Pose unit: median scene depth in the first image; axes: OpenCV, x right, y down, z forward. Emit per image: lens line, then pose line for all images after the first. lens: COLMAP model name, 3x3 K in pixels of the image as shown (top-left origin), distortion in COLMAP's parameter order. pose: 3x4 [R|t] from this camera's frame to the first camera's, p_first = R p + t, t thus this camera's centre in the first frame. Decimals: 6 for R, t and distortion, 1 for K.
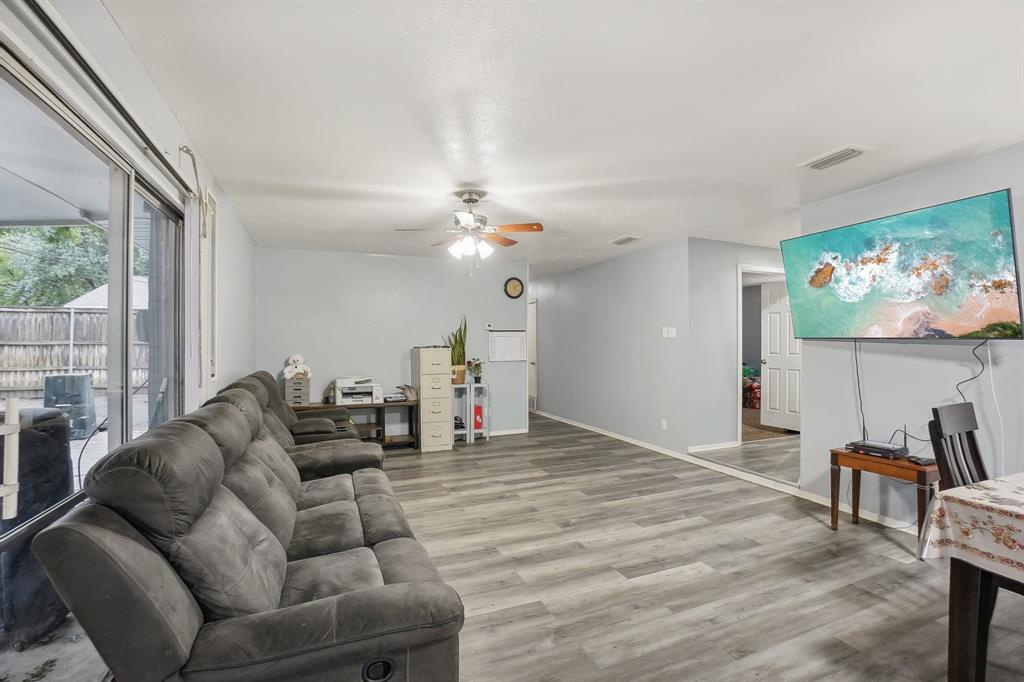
lens RADIAL K [[461.1, 0, 512.0], [0, 461.1, 341.0], [0, 0, 1]] dist [-0.061144, 0.023149]
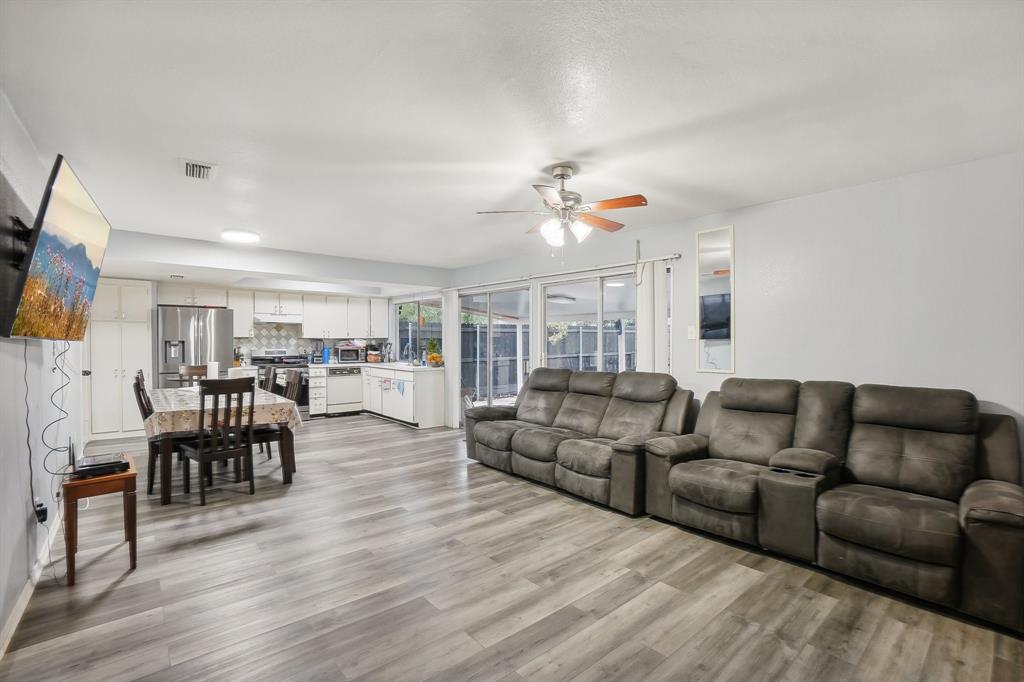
lens RADIAL K [[457.2, 0, 512.0], [0, 457.2, 341.0], [0, 0, 1]] dist [-0.080836, 0.022873]
pose [[-0.950496, -0.003837, -0.310714, 0.261405], [-0.003379, 0.999992, -0.002012, -0.003285], [0.310719, -0.000862, -0.950501, 1.741409]]
